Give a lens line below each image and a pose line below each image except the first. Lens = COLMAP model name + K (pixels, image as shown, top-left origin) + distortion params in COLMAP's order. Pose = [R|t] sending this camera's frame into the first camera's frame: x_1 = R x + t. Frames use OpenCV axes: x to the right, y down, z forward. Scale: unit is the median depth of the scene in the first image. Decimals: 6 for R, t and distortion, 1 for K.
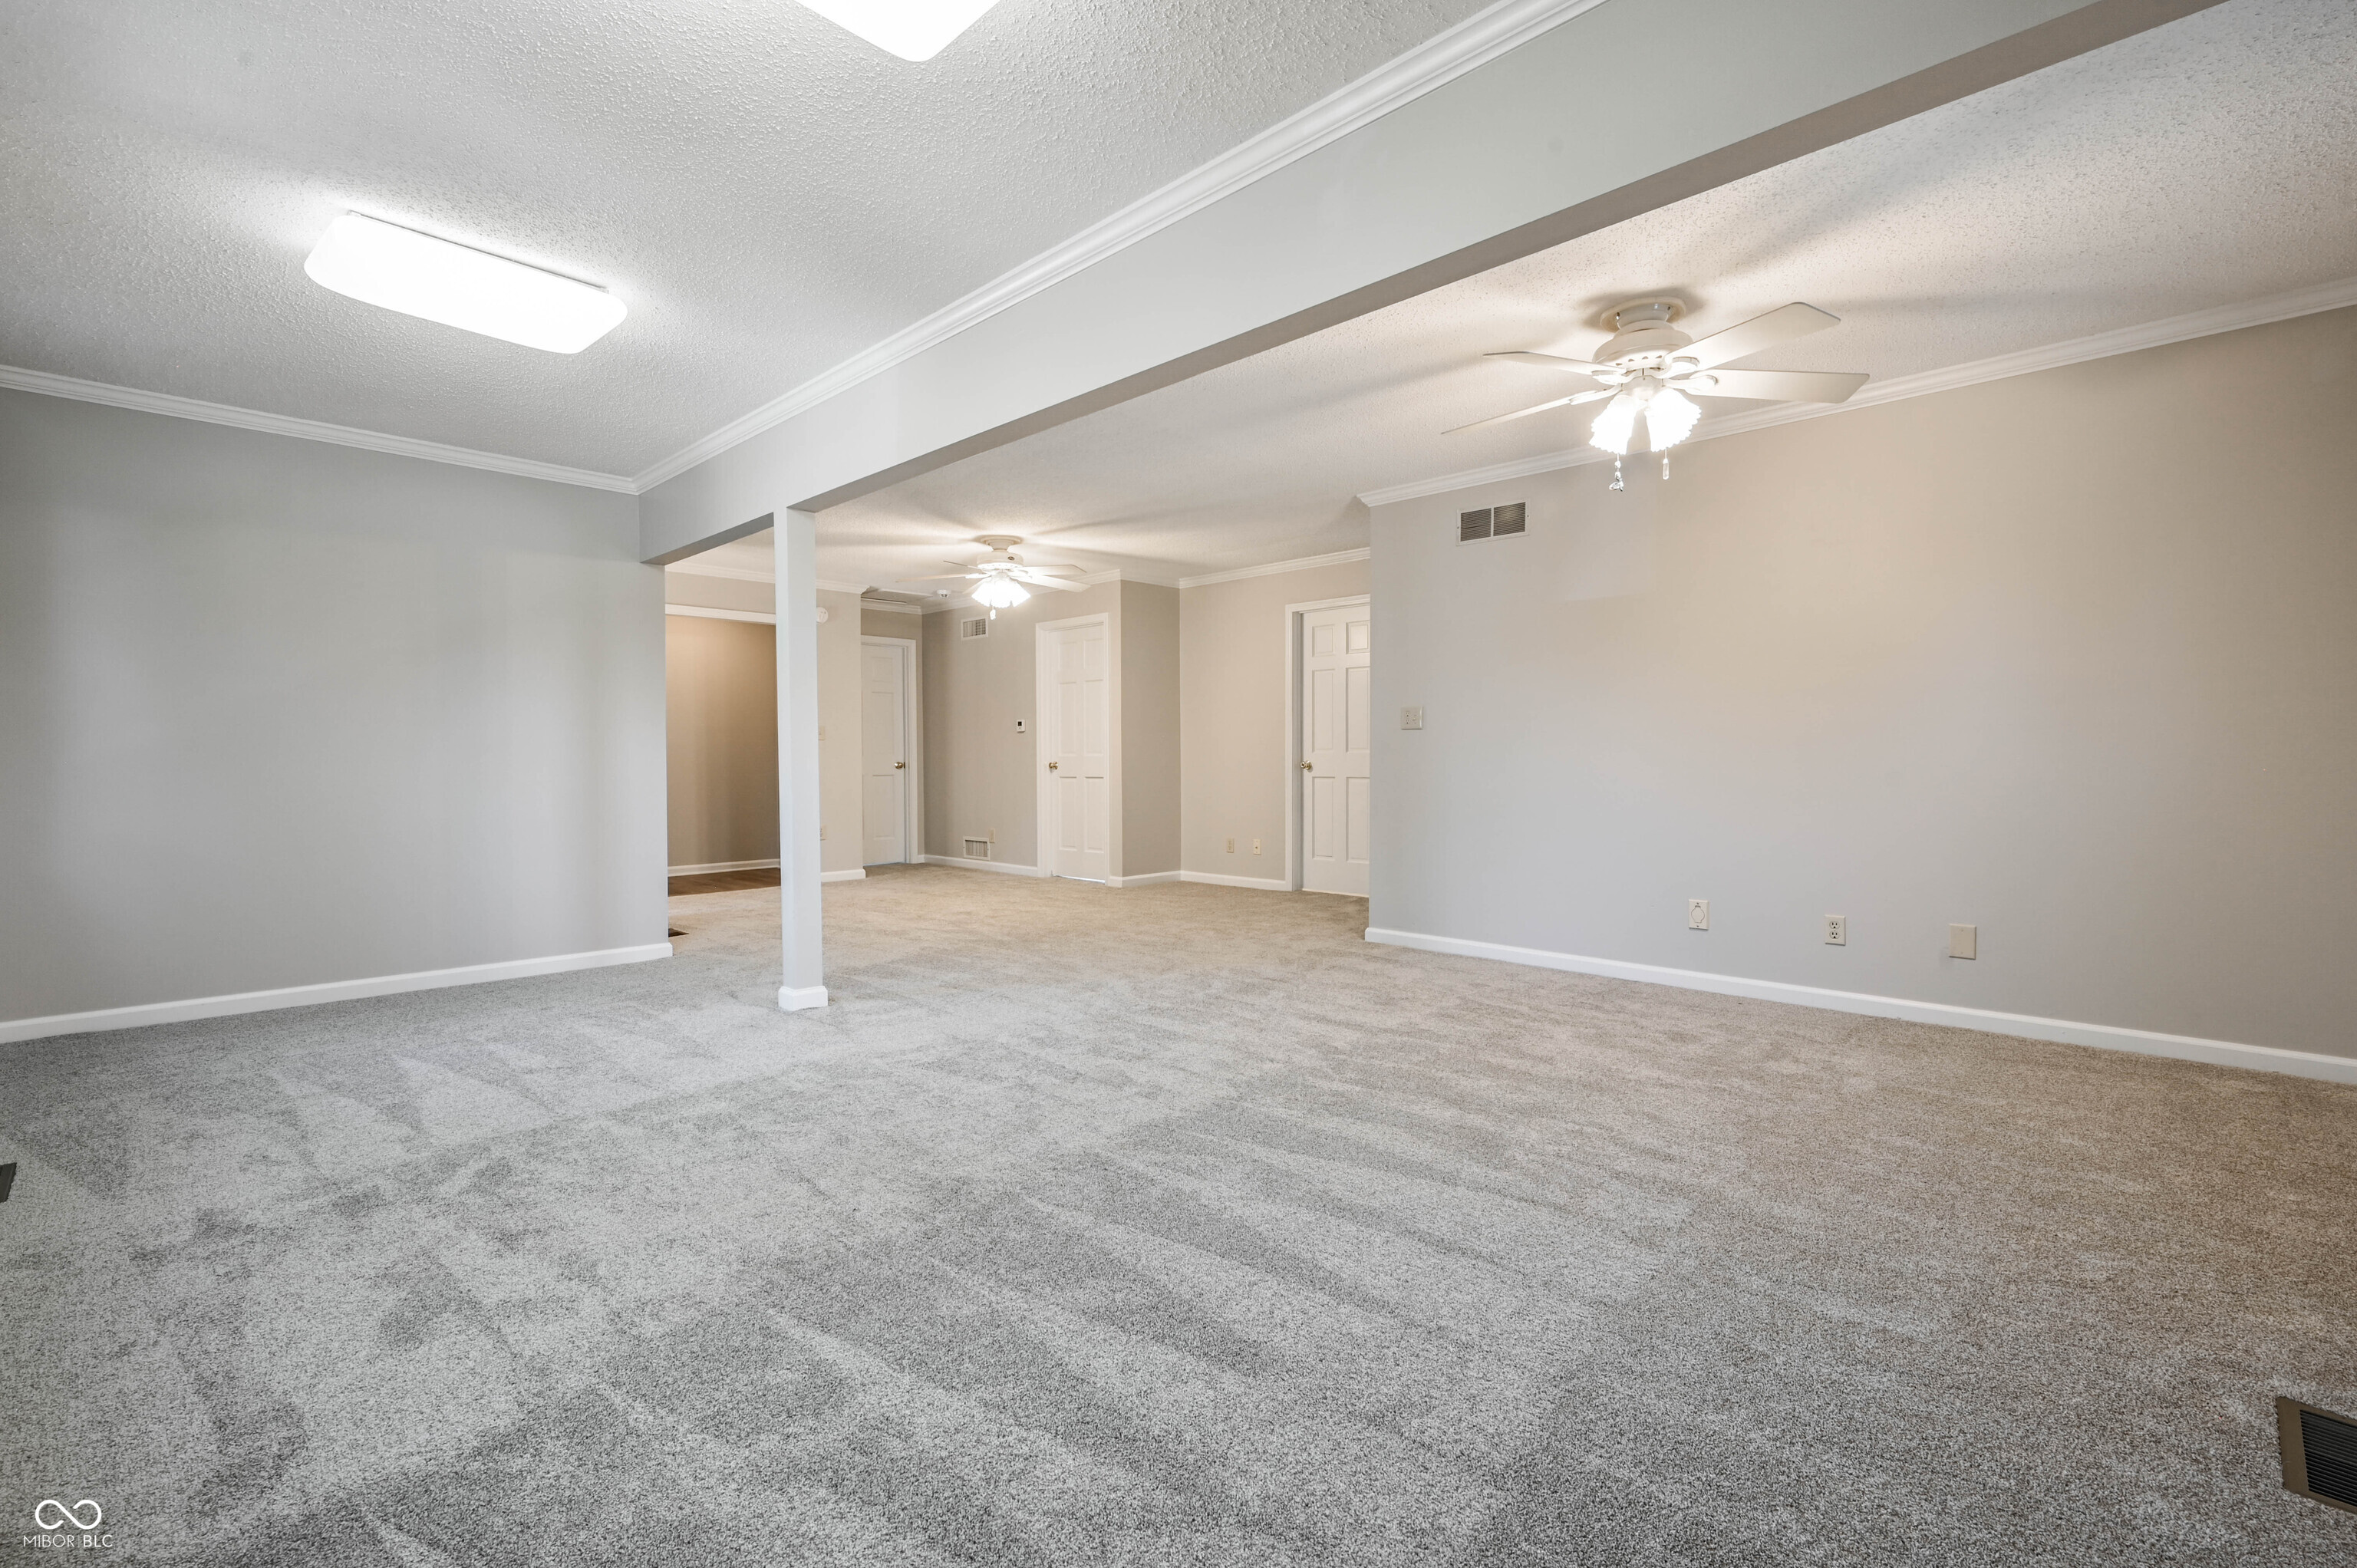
lens RADIAL K [[1060.5, 0, 1178.1], [0, 1060.5, 772.1], [0, 0, 1]] dist [0.002106, 0.000044]
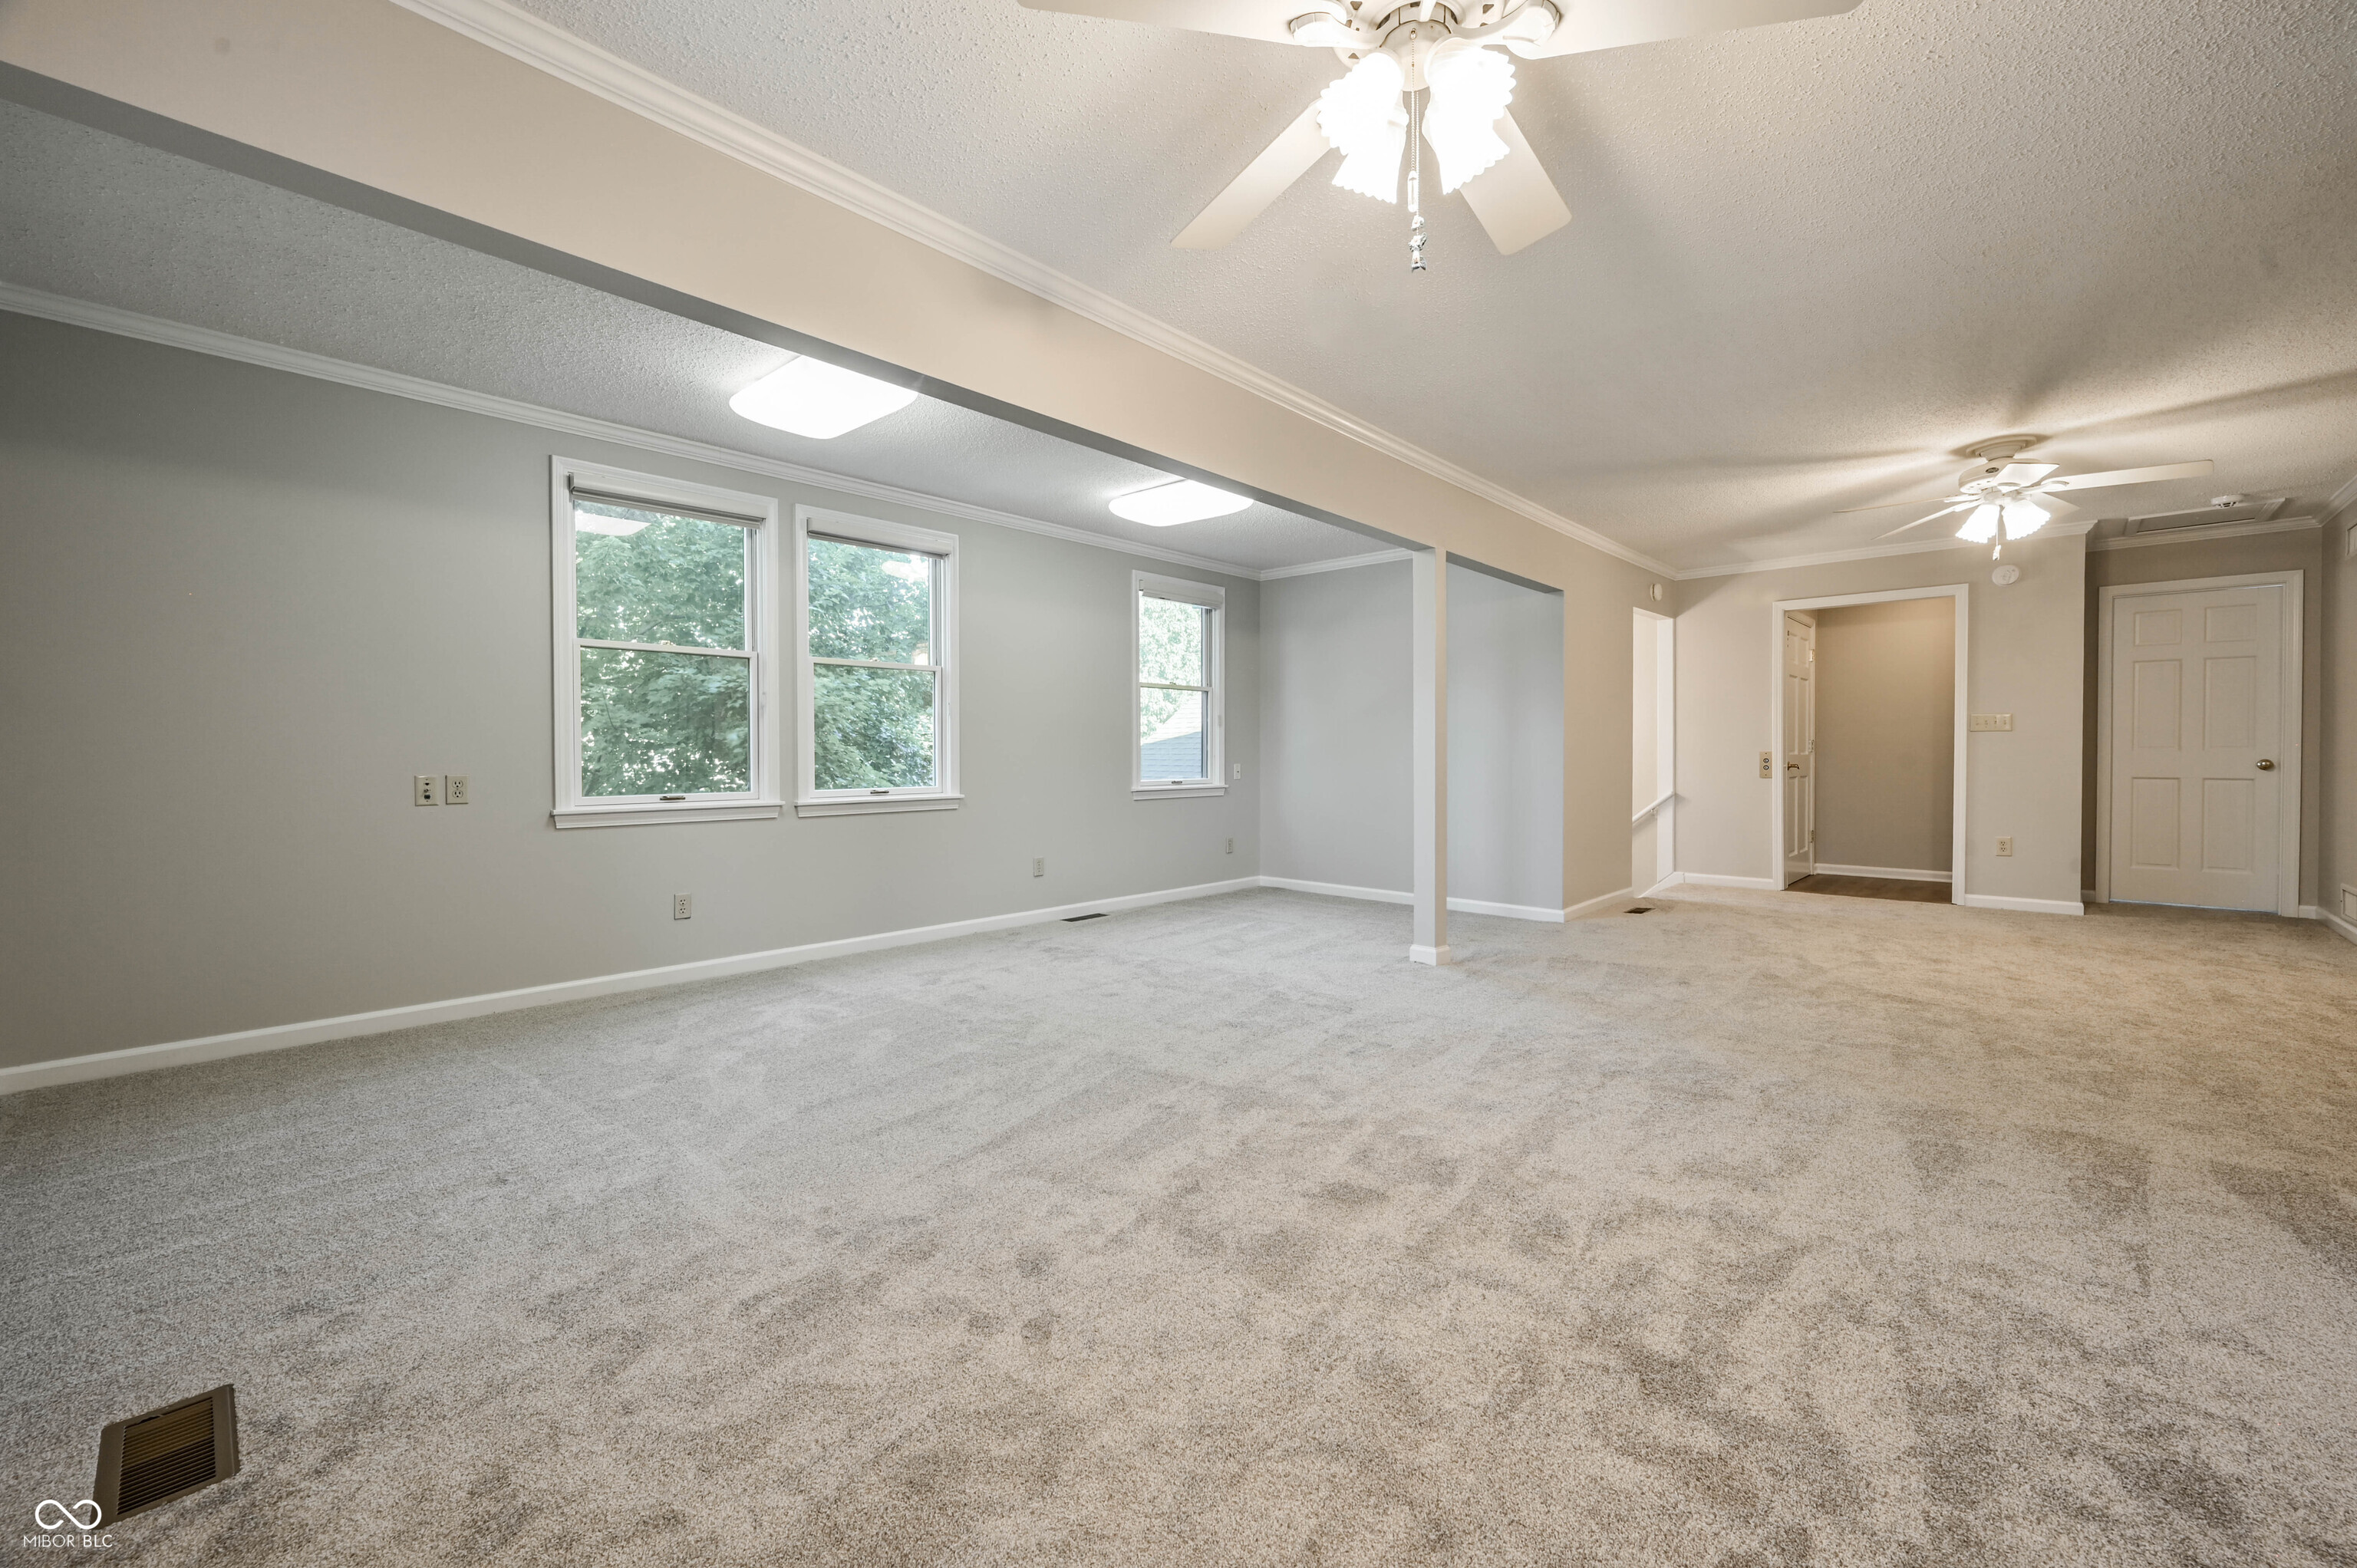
lens RADIAL K [[955.8, 0, 1177.9], [0, 955.8, 773.7], [0, 0, 1]] dist [-0.001606, 0.000364]
pose [[0.022572, 0.022335, -0.999496, 0.671595], [-0.012749, 0.999676, 0.022052, -0.011745], [0.999664, 0.012245, 0.022849, 0.645517]]
